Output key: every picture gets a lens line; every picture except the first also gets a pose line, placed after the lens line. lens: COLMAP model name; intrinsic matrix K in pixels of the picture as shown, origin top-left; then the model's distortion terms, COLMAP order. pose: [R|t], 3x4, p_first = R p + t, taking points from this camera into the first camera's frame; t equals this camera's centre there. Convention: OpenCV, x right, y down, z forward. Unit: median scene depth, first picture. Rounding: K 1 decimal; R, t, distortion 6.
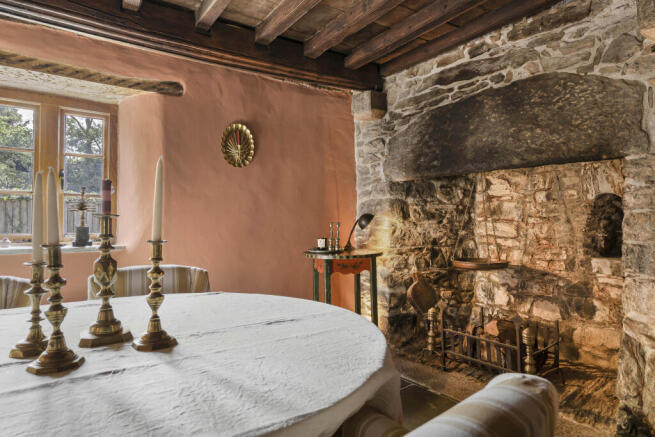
lens RADIAL K [[380.7, 0, 326.0], [0, 380.7, 219.4], [0, 0, 1]] dist [-0.002791, 0.003265]
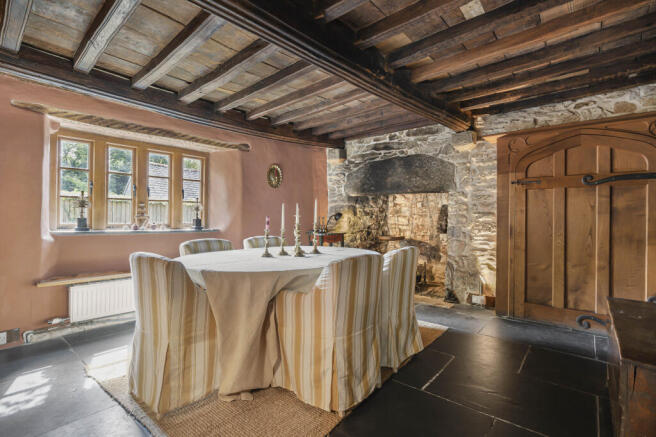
lens RADIAL K [[311.9, 0, 325.8], [0, 311.9, 216.9], [0, 0, 1]] dist [-0.005235, -0.000196]
pose [[0.976304, 0.003410, 0.216376, -0.316104], [-0.005942, 0.999921, 0.011051, -0.011318], [-0.216321, -0.012075, 0.976248, -0.580107]]
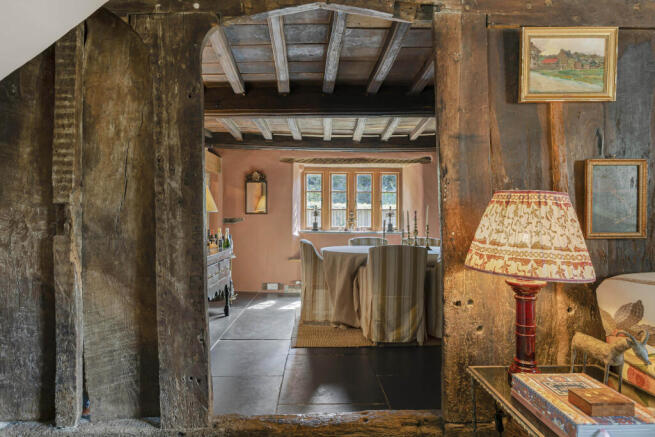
lens RADIAL K [[380.7, 0, 325.1], [0, 380.7, 220.9], [0, 0, 1]] dist [-0.002791, 0.003265]
pose [[0.813130, -0.001552, -0.582079, 0.354144], [0.002609, 0.999996, 0.000978, -0.000999], [0.582076, -0.002314, 0.813131, -1.008538]]
